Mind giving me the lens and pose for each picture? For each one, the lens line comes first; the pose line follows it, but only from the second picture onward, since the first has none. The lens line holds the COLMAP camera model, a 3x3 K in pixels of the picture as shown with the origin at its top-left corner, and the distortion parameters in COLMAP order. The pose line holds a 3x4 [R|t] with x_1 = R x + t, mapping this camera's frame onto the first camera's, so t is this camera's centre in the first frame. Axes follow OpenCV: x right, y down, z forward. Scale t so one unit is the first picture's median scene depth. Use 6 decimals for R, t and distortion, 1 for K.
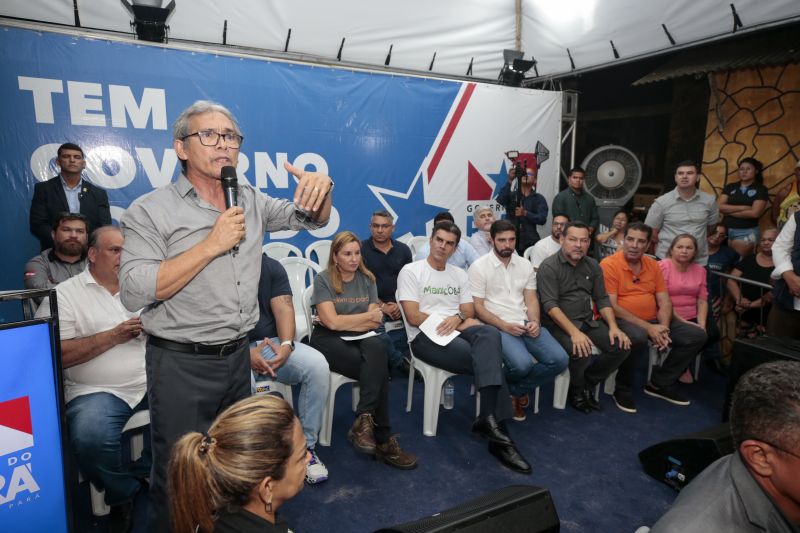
lens RADIAL K [[547.7, 0, 413.0], [0, 547.7, 253.3], [0, 0, 1]] dist [-0.006365, 0.016645]
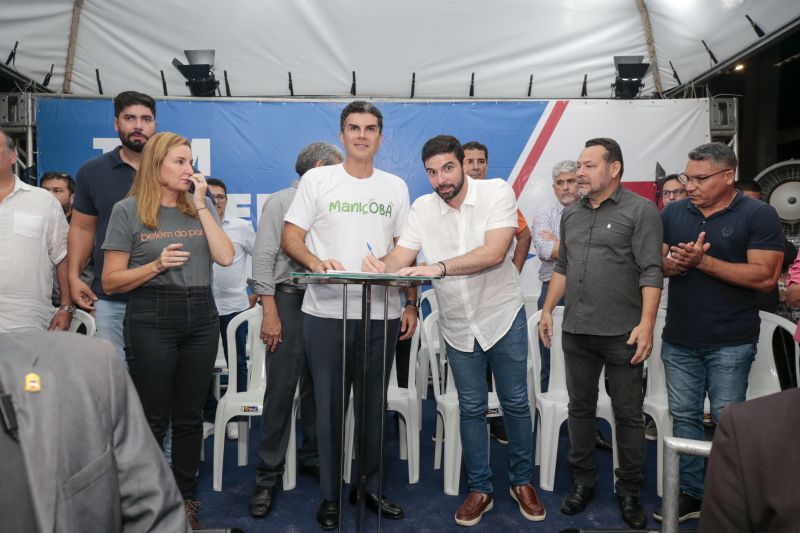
lens RADIAL K [[622.0, 0, 400.0], [0, 622.0, 262.0], [0, 0, 1]] dist [0.005720, 0.024652]
pose [[0.893525, -0.029112, -0.448069, 0.289358], [-0.037850, 0.989461, -0.139768, 0.064000], [0.447415, 0.141845, 0.883006, 0.100422]]
